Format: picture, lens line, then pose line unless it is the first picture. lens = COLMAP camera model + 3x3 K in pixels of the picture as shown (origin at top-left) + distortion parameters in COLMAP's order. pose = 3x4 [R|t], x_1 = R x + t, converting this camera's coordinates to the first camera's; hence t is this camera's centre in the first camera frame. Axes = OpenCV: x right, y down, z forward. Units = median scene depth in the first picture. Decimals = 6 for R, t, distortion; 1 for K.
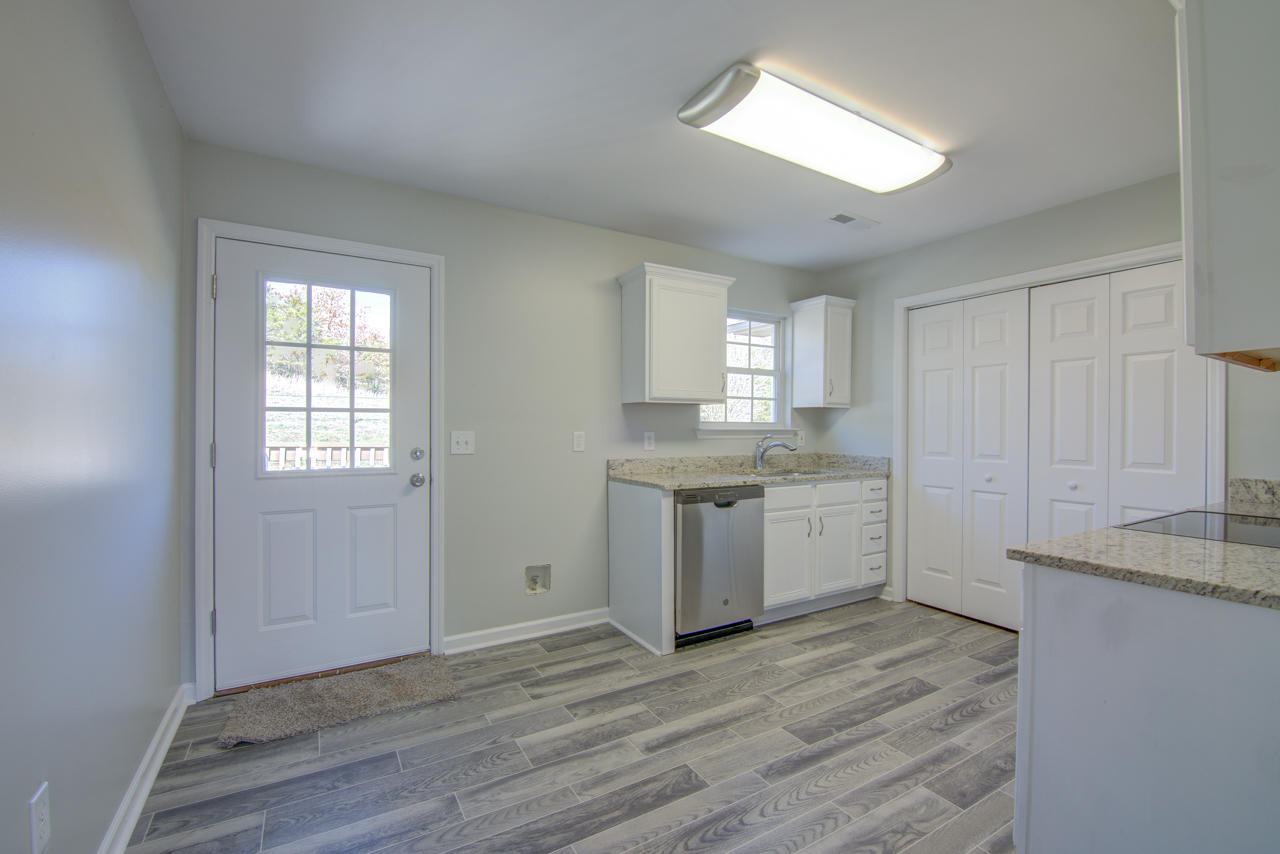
lens RADIAL K [[543.7, 0, 640.0], [0, 543.7, 427.0], [0, 0, 1]] dist [-0.002066, -0.015057]
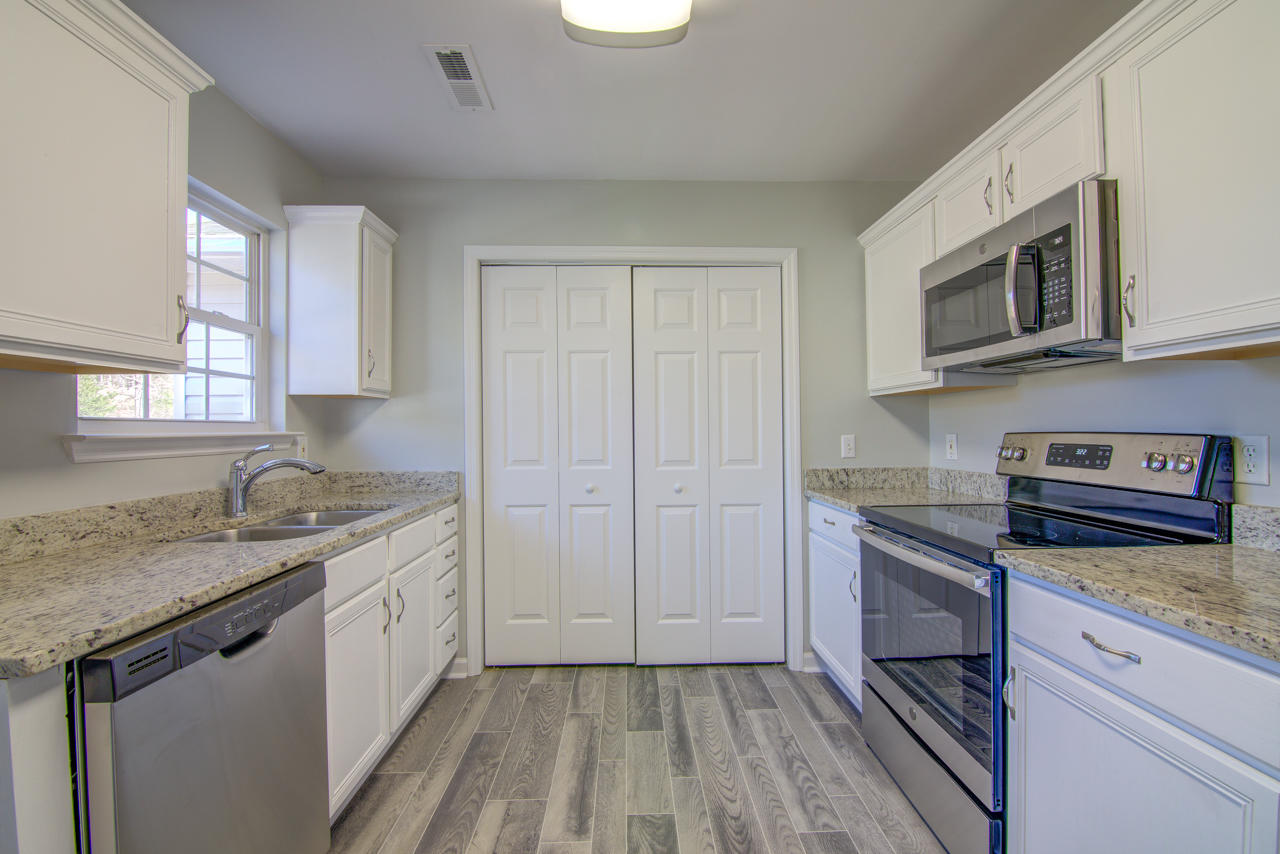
lens RADIAL K [[531.7, 0, 640.0], [0, 531.7, 427.0], [0, 0, 1]] dist [0.000530, -0.013269]
pose [[0.488008, -0.008083, 0.872802, -0.023805], [0.011437, 0.999930, 0.002865, 0.000099], [-0.872764, 0.008584, 0.488066, 0.555229]]
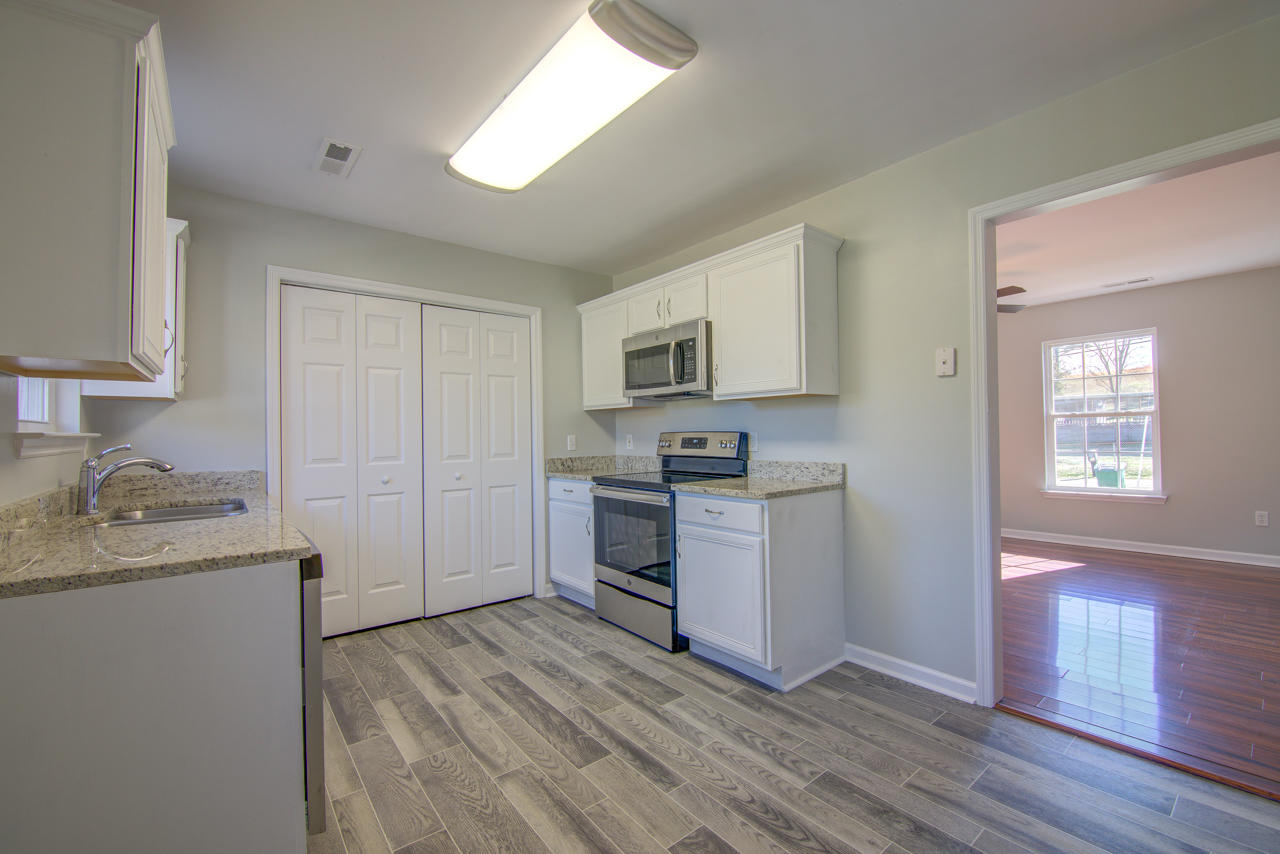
lens RADIAL K [[531.7, 0, 640.0], [0, 531.7, 427.0], [0, 0, 1]] dist [0.000530, -0.013269]
pose [[-0.134740, 0.005010, 0.990868, -0.408002], [0.010534, 0.999938, -0.003624, 0.004941], [-0.990825, 0.009949, -0.134785, 0.685342]]
